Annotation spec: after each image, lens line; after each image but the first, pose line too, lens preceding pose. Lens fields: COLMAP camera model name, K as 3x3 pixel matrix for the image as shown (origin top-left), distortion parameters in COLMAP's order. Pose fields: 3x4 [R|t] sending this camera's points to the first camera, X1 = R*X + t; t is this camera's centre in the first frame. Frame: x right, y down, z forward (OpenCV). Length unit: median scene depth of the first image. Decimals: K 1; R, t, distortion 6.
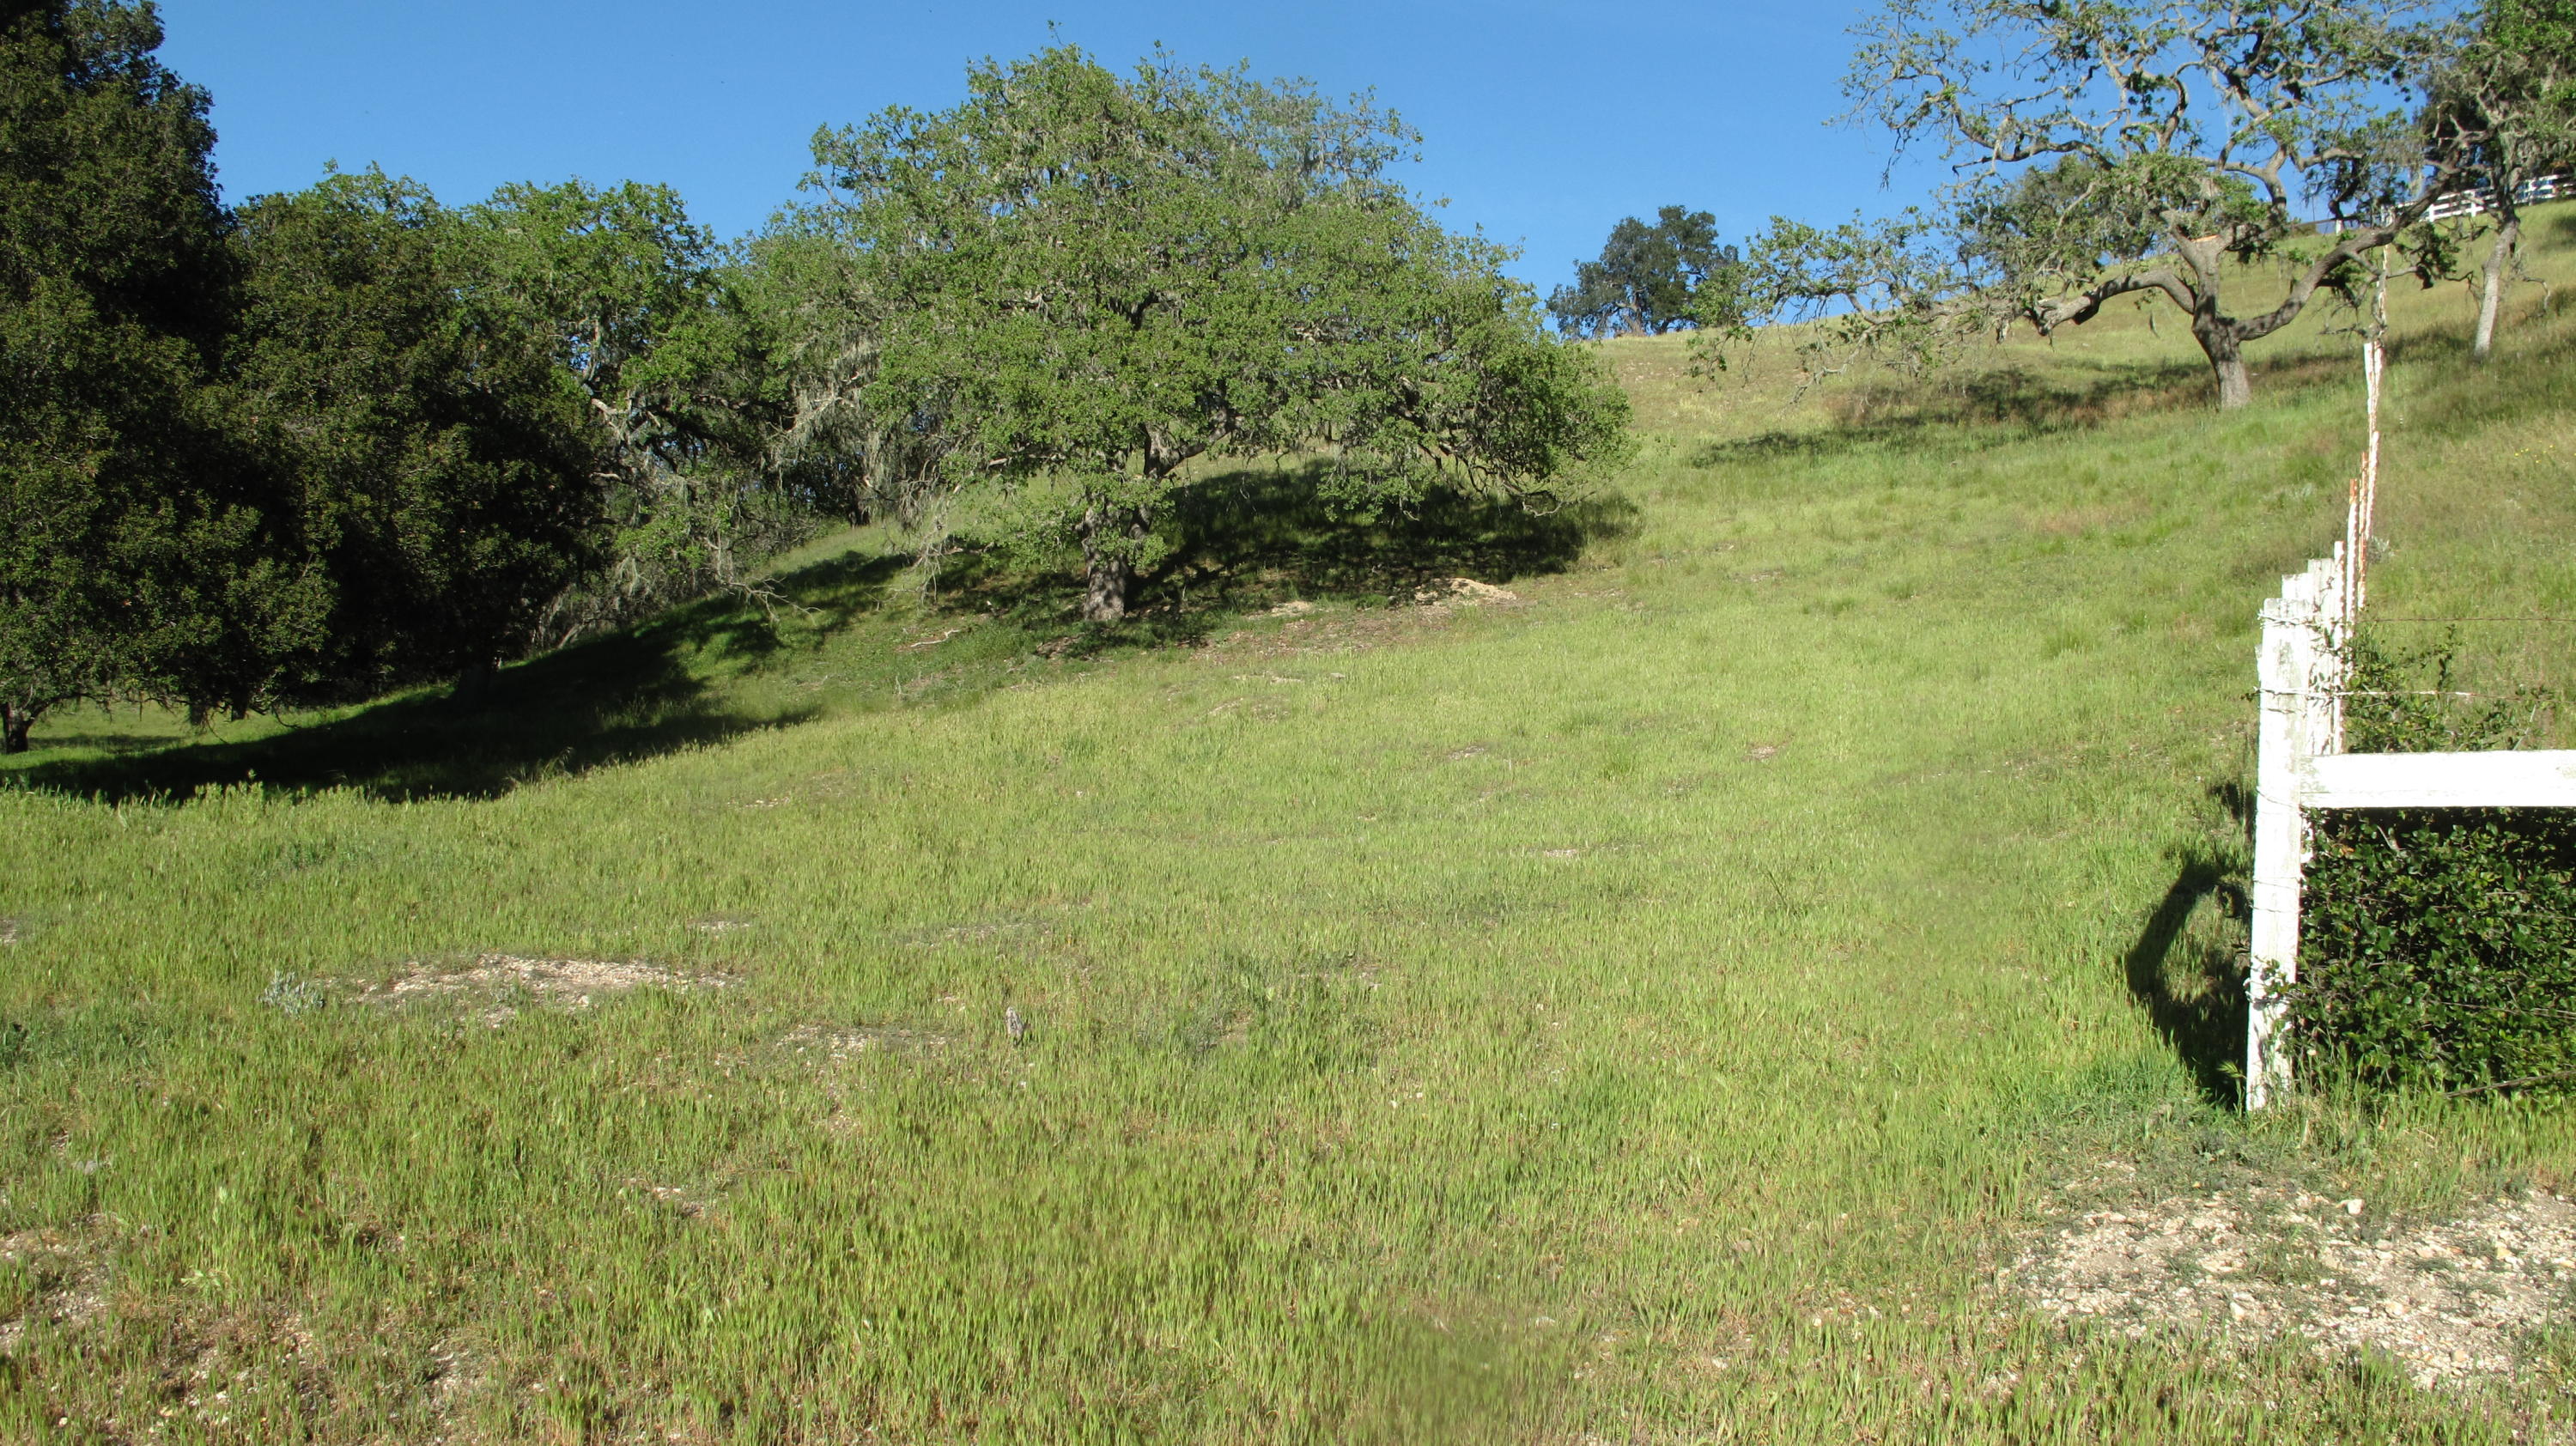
lens RADIAL K [[2177.1, 0, 1325.1], [0, 2177.1, 696.3], [0, 0, 1]] dist [-0.148893, 0.123292]
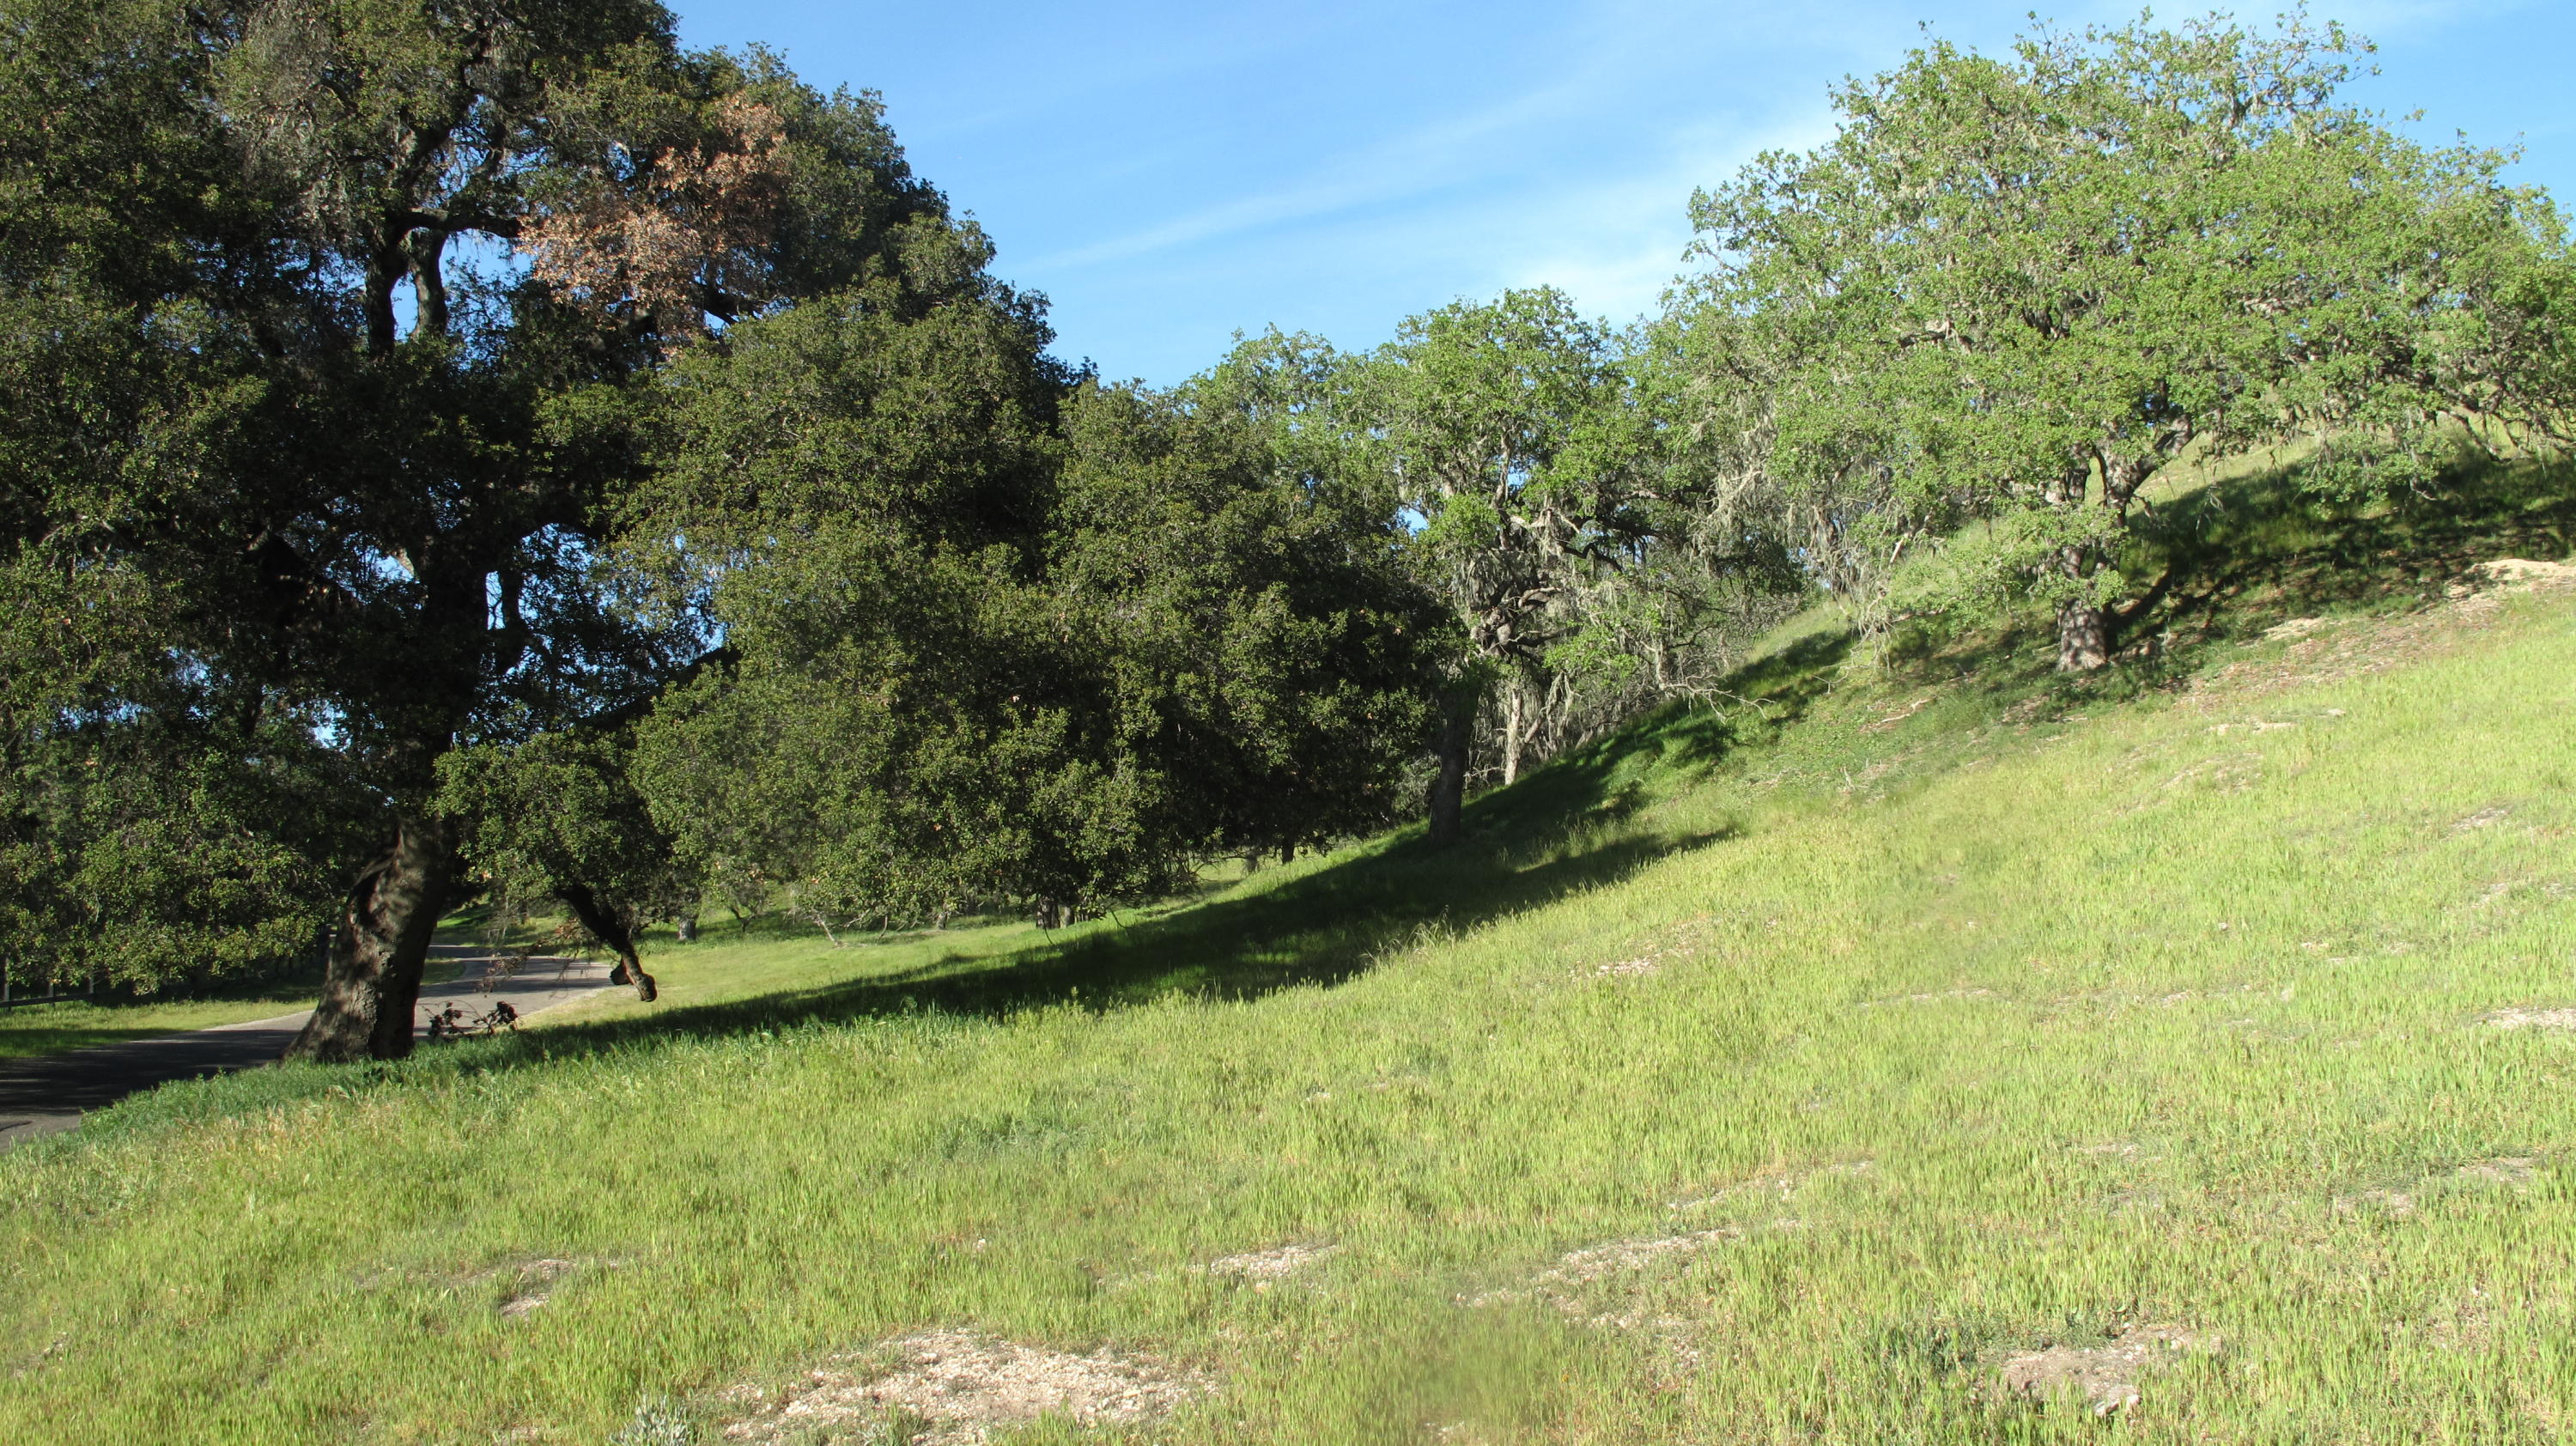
lens RADIAL K [[2177.1, 0, 1325.1], [0, 2177.1, 696.3], [0, 0, 1]] dist [-0.148893, 0.123292]
pose [[0.876479, -0.135722, -0.461914, 0.032918], [0.122377, 0.990735, -0.058893, -0.012198], [0.465627, -0.004910, 0.884967, 0.100026]]
